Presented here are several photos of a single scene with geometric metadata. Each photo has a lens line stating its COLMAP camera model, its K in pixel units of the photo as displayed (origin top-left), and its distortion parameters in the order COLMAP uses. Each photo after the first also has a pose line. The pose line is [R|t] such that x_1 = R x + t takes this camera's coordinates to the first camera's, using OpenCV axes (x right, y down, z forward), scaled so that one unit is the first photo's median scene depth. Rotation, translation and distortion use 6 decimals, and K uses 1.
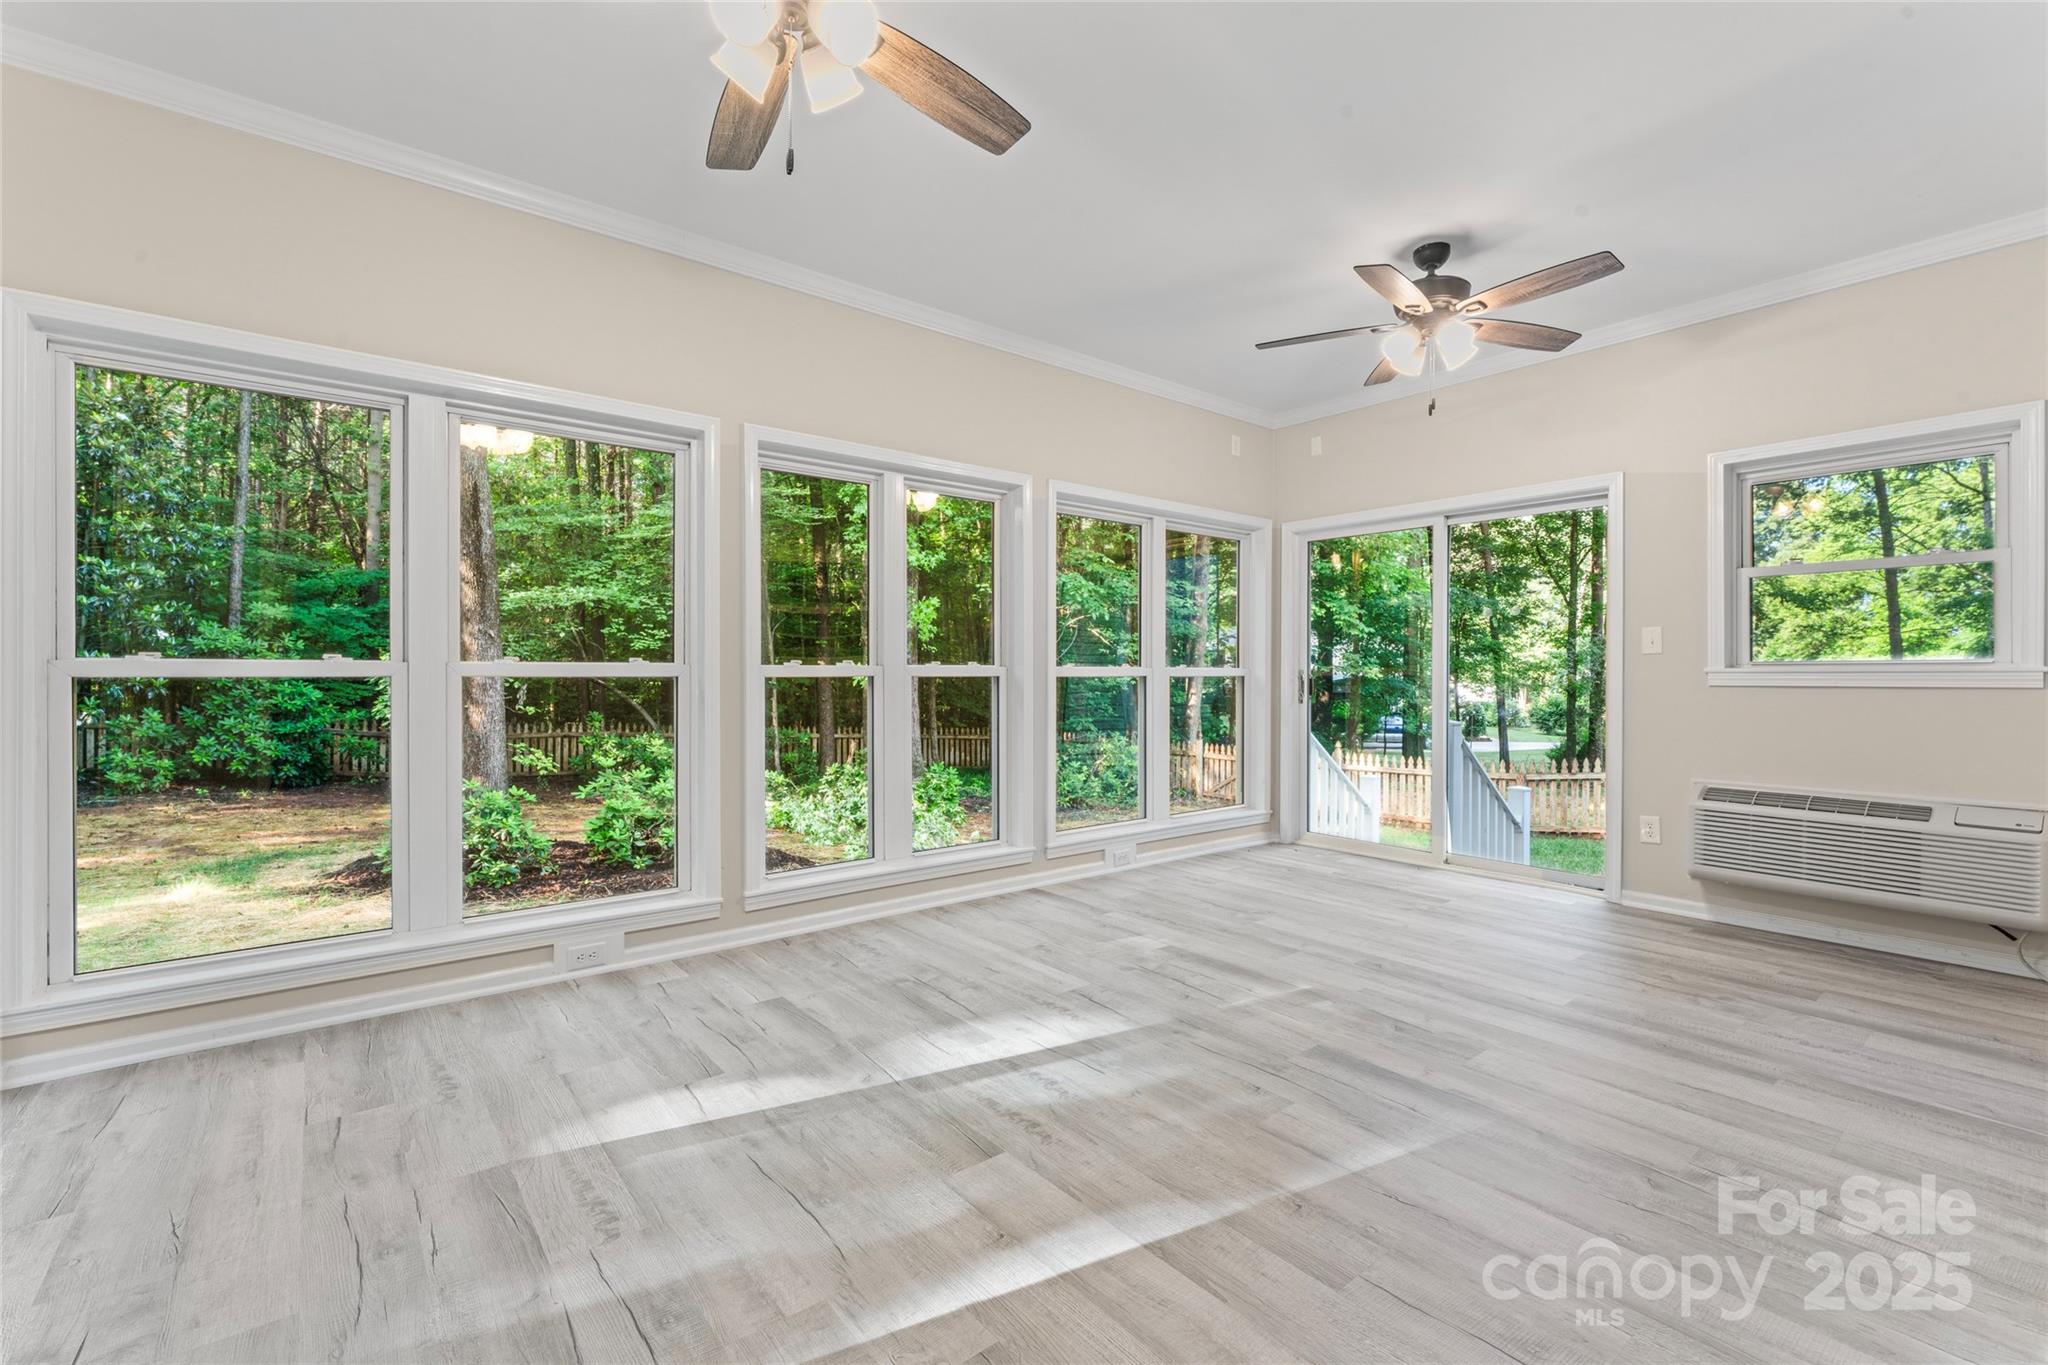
lens RADIAL K [[886.2, 0, 1024.0], [0, 886.2, 682.5], [0, 0, 1]] dist [0.000299, 0.000012]
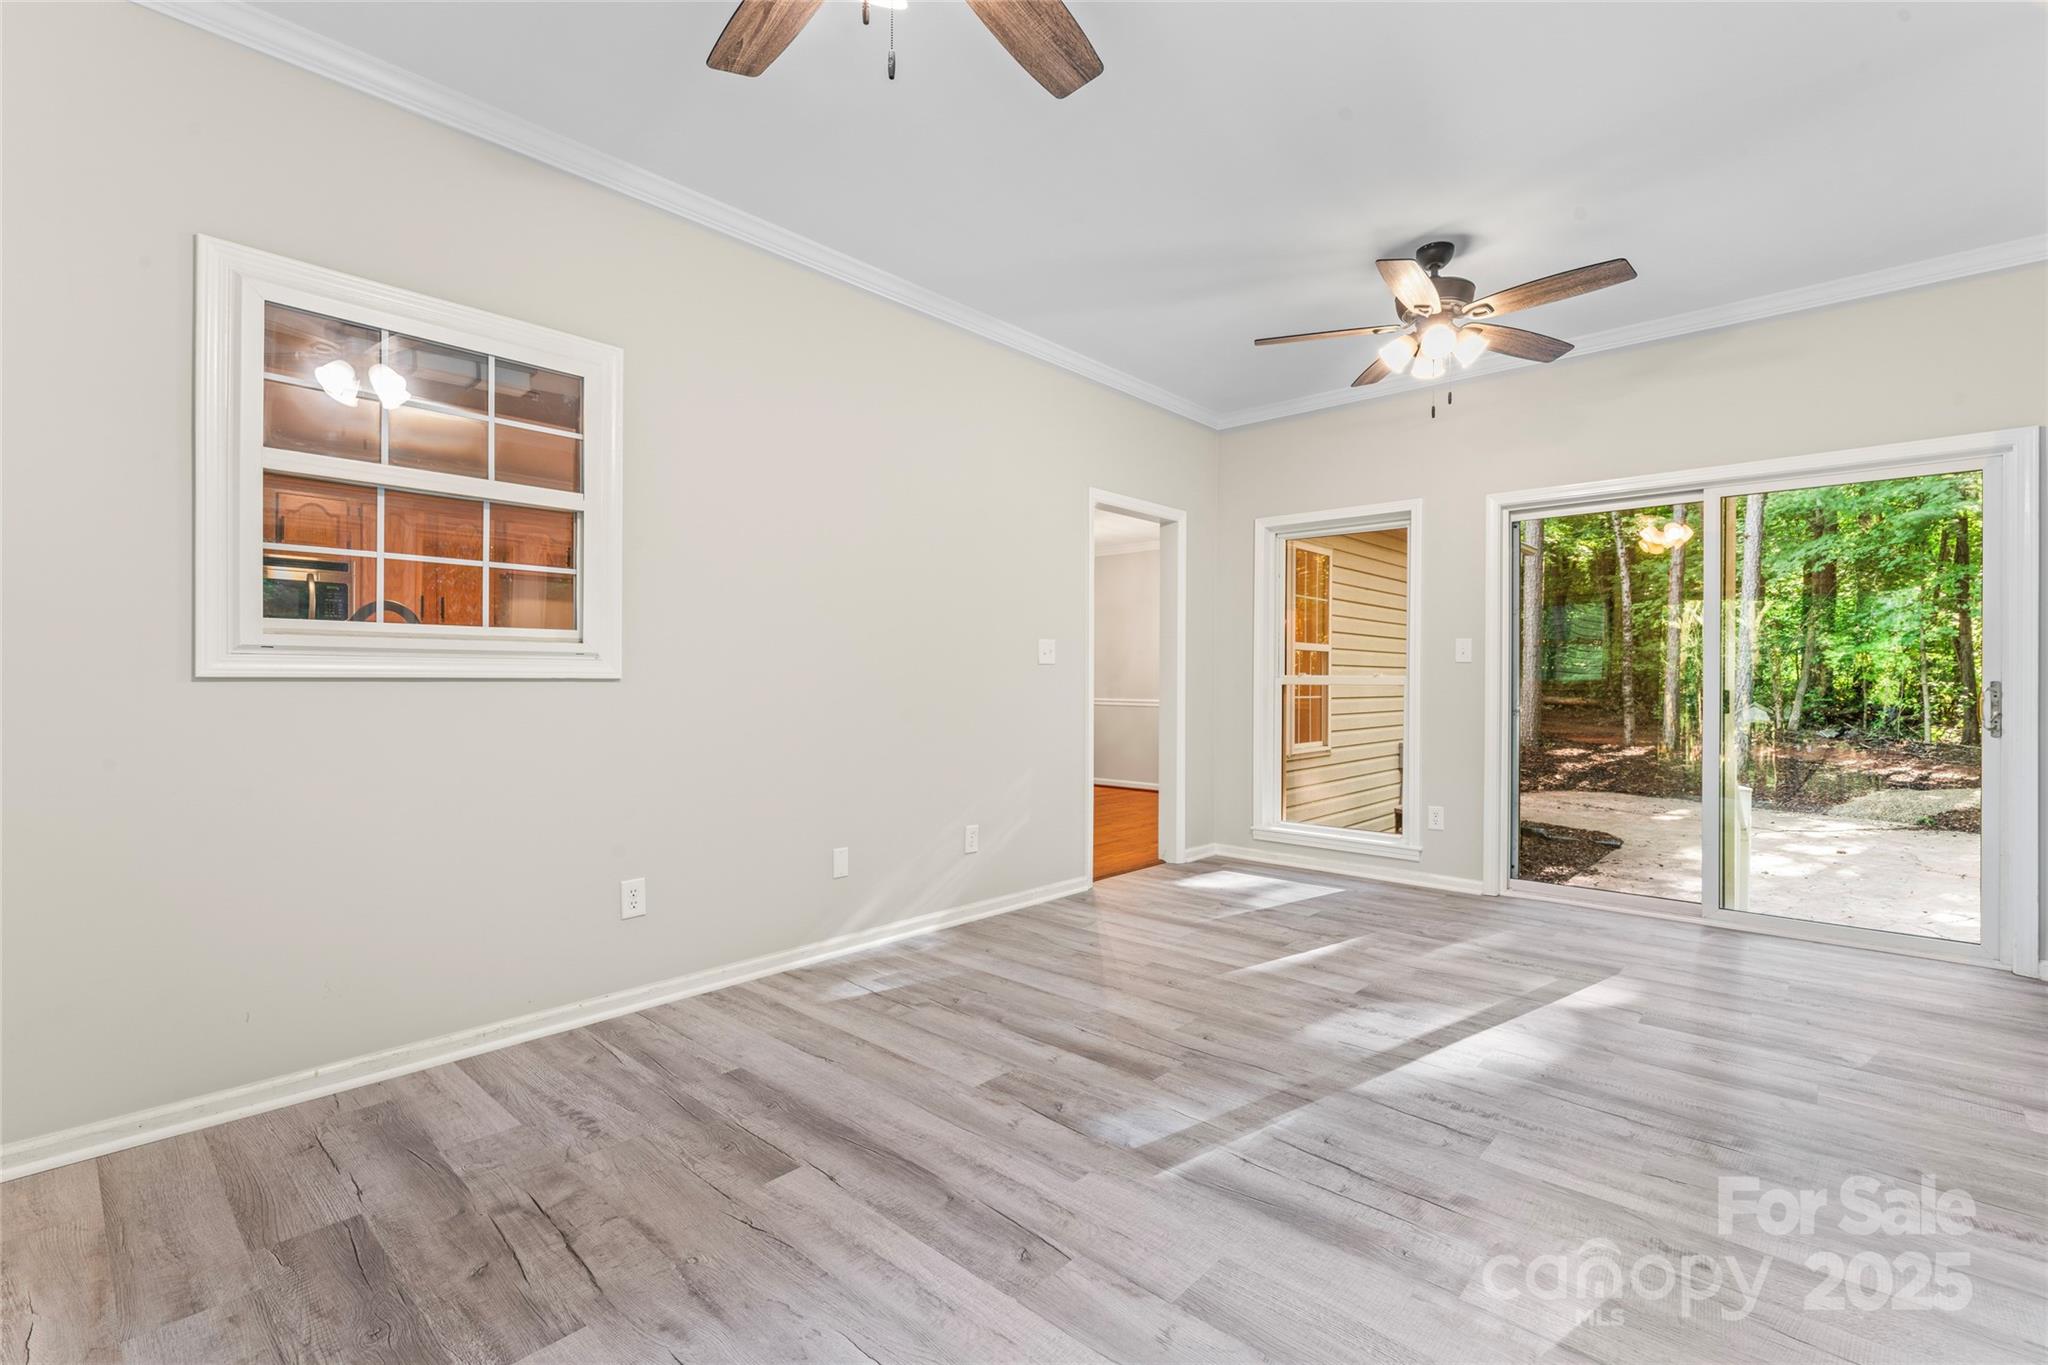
lens RADIAL K [[914.2, 0, 1024.0], [0, 914.2, 682.5], [0, 0, 1]] dist [-0.001383, -0.000363]
pose [[-0.988338, -0.005030, -0.152194, 0.600697], [-0.007205, 0.999880, 0.013744, -0.021929], [0.152107, 0.014680, -0.988255, 1.884145]]
